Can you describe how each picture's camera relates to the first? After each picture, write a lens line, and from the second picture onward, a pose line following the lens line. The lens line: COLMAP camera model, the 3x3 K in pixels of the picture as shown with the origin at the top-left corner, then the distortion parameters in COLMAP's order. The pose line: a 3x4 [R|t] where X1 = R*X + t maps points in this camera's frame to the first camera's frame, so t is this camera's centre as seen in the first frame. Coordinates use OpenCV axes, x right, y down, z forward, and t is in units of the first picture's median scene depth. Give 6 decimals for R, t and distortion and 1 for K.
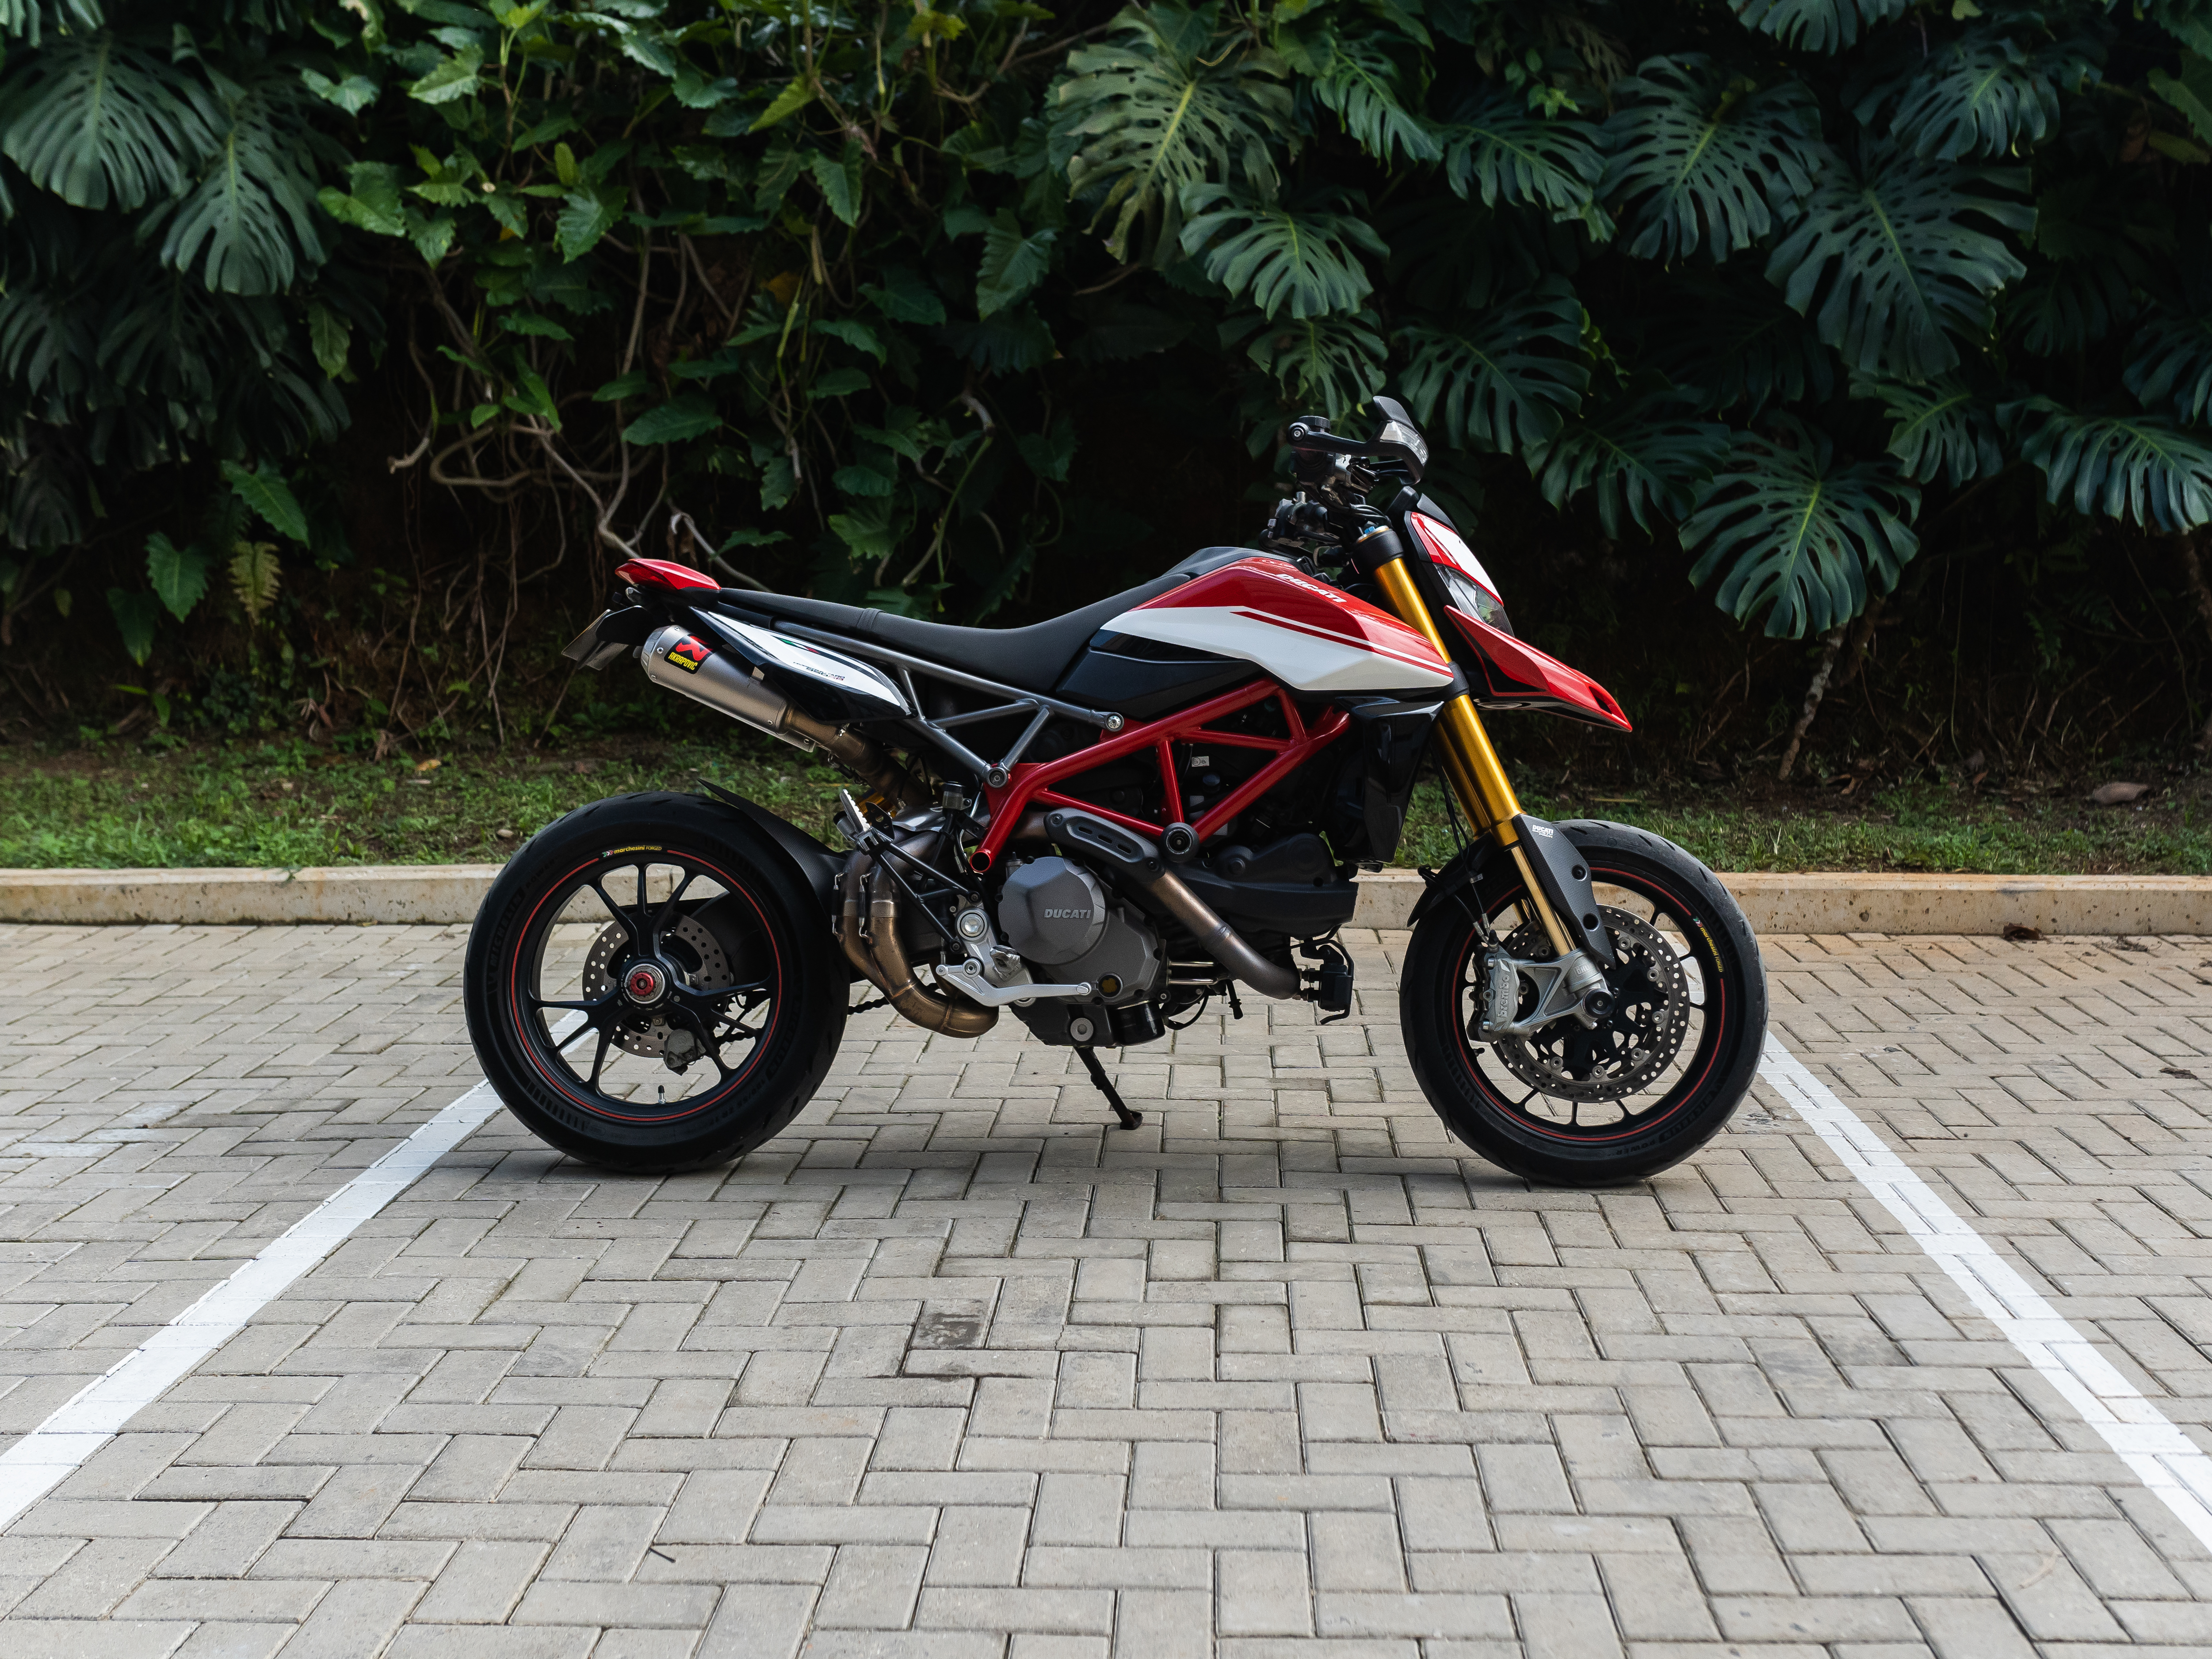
lens RADIAL K [[2263.3, 0, 1189.1], [0, 2263.3, 828.3], [0, 0, 1]] dist [-0.004375, 0.003032]
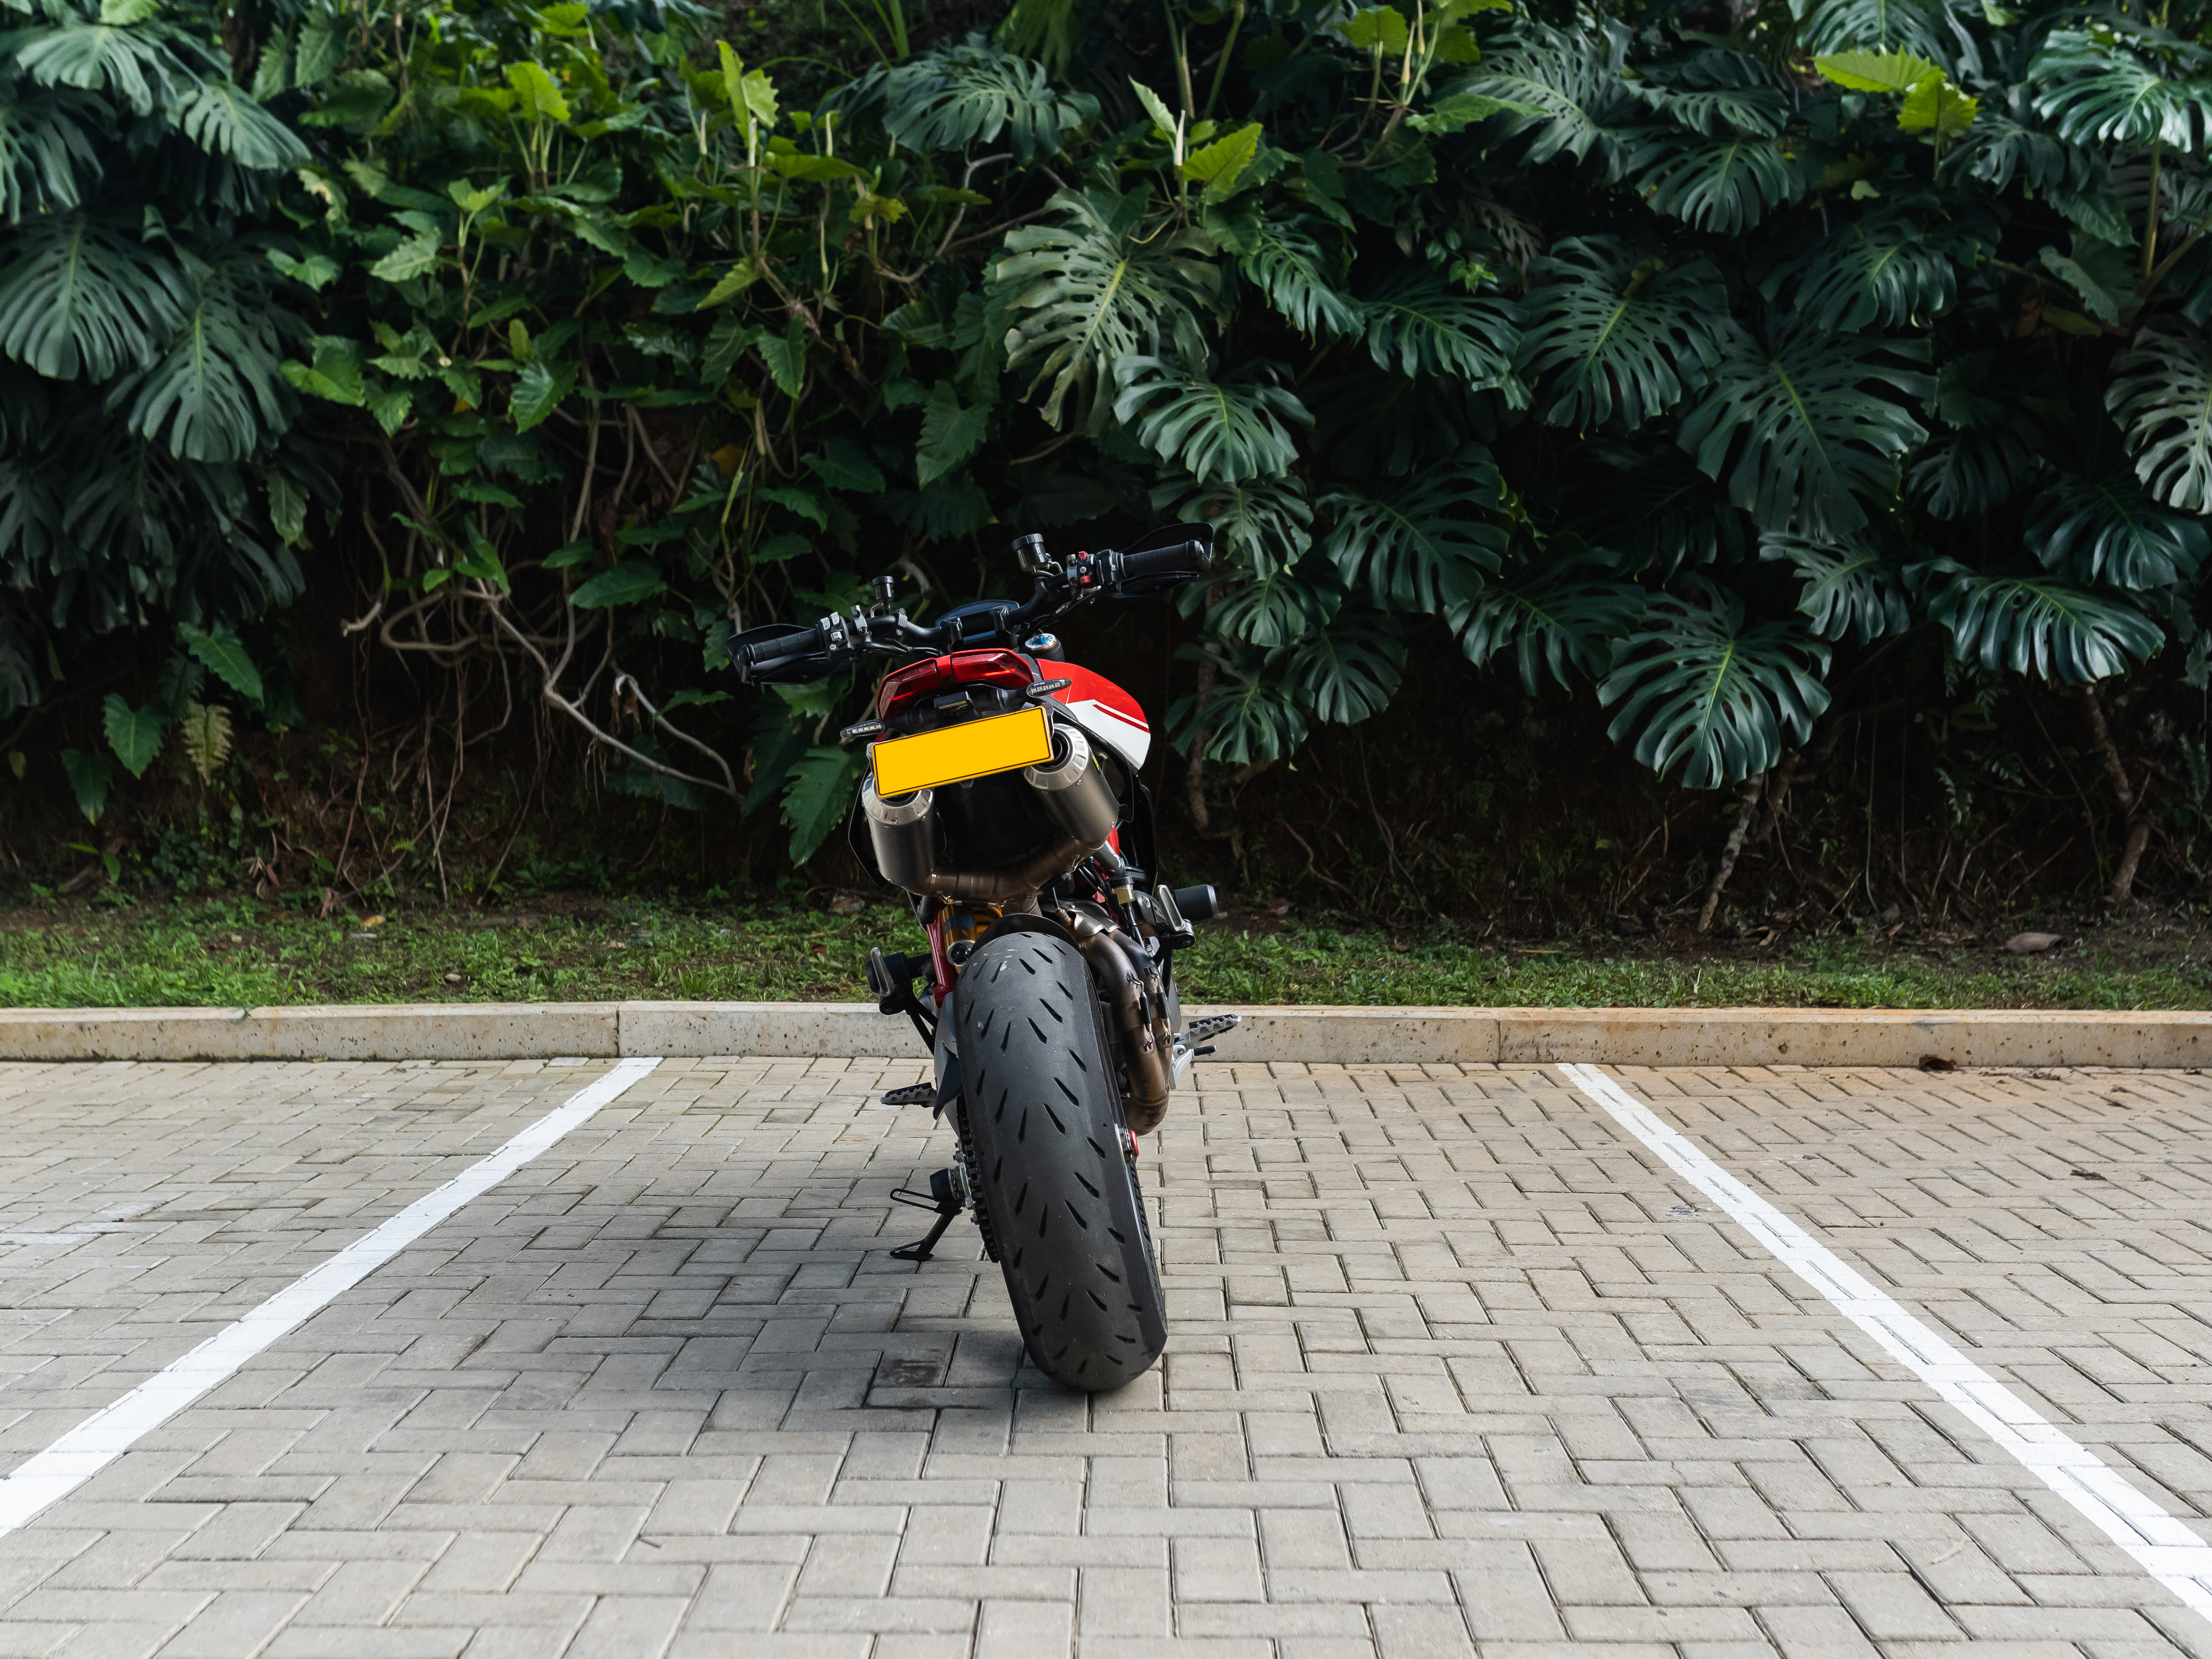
lens RADIAL K [[2297.3, 0, 1107.4], [0, 2297.3, 904.9], [0, 0, 1]] dist [0.001548, 0.006357]
pose [[0.999999, -0.000905, 0.001112, -0.007650], [0.000977, 0.997760, -0.066885, 0.038280], [-0.001049, 0.066886, 0.997760, -0.037553]]
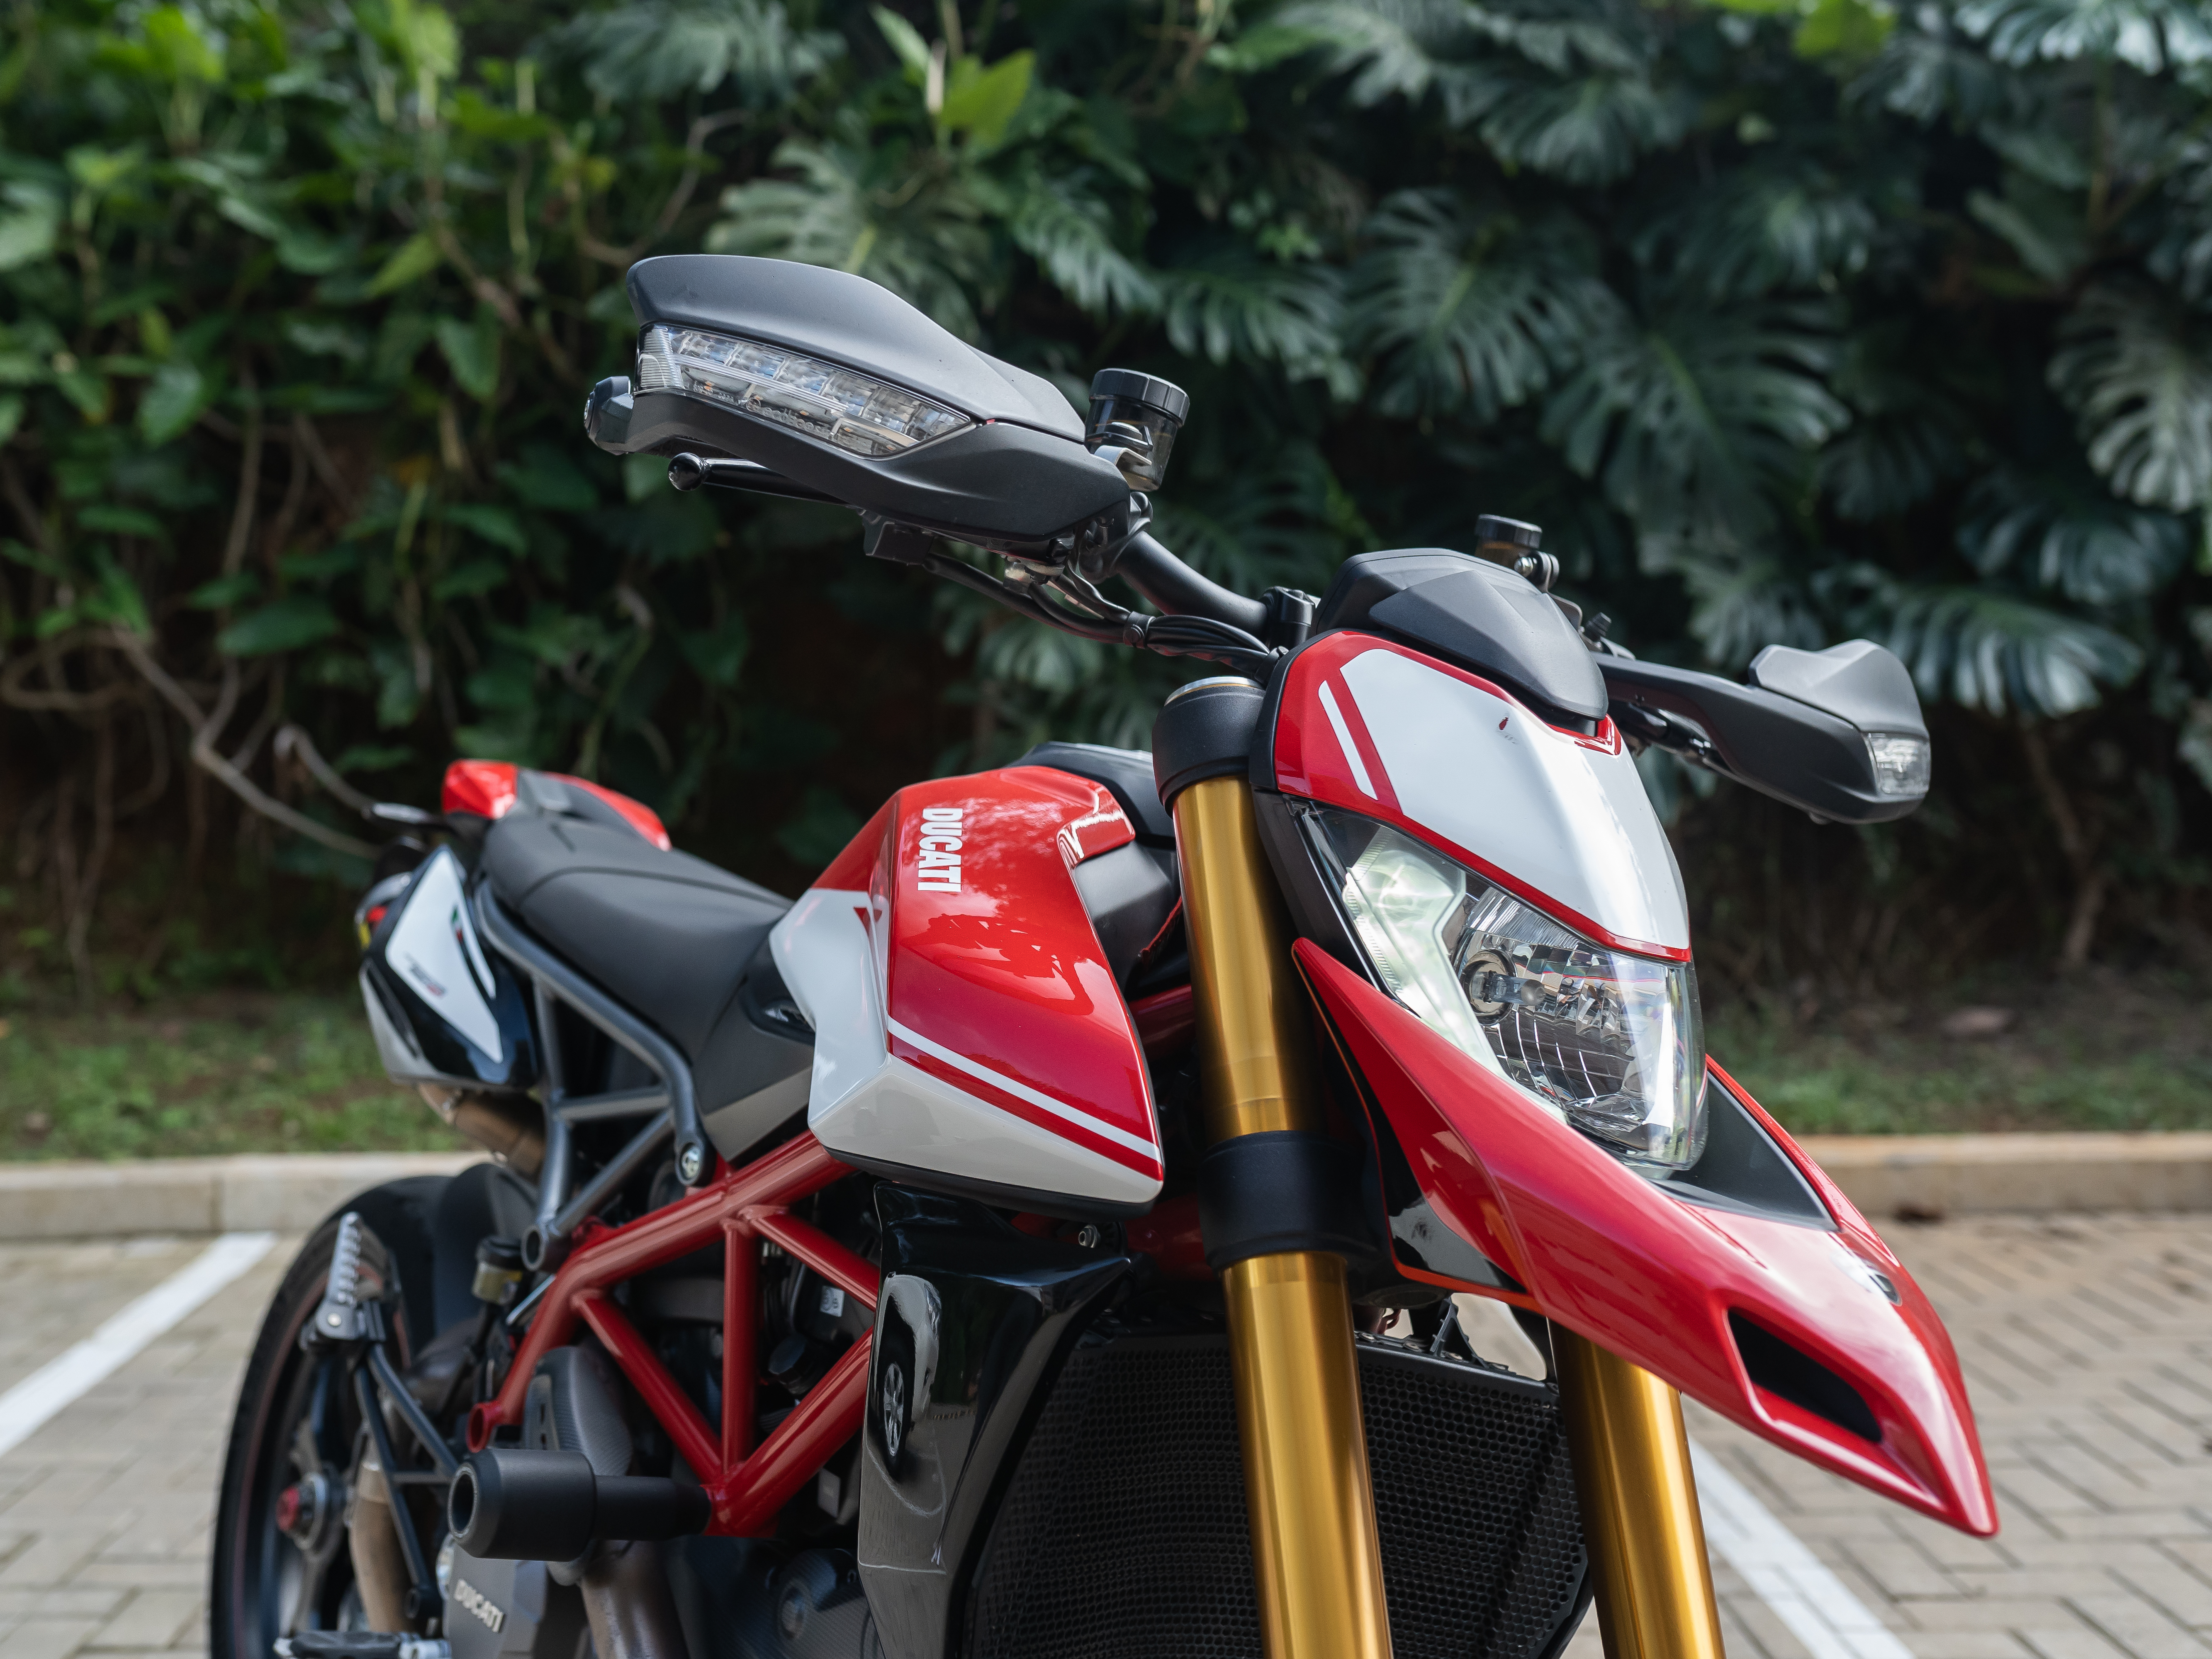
lens RADIAL K [[2057.3, 0, 984.0], [0, 2057.3, 840.9], [0, 0, 1]] dist [-0.007379, -0.004520]
pose [[0.999646, -0.019774, 0.017788, 0.026609], [0.021302, 0.995693, -0.090228, -0.023653], [-0.015927, 0.090575, 0.995762, 0.242945]]
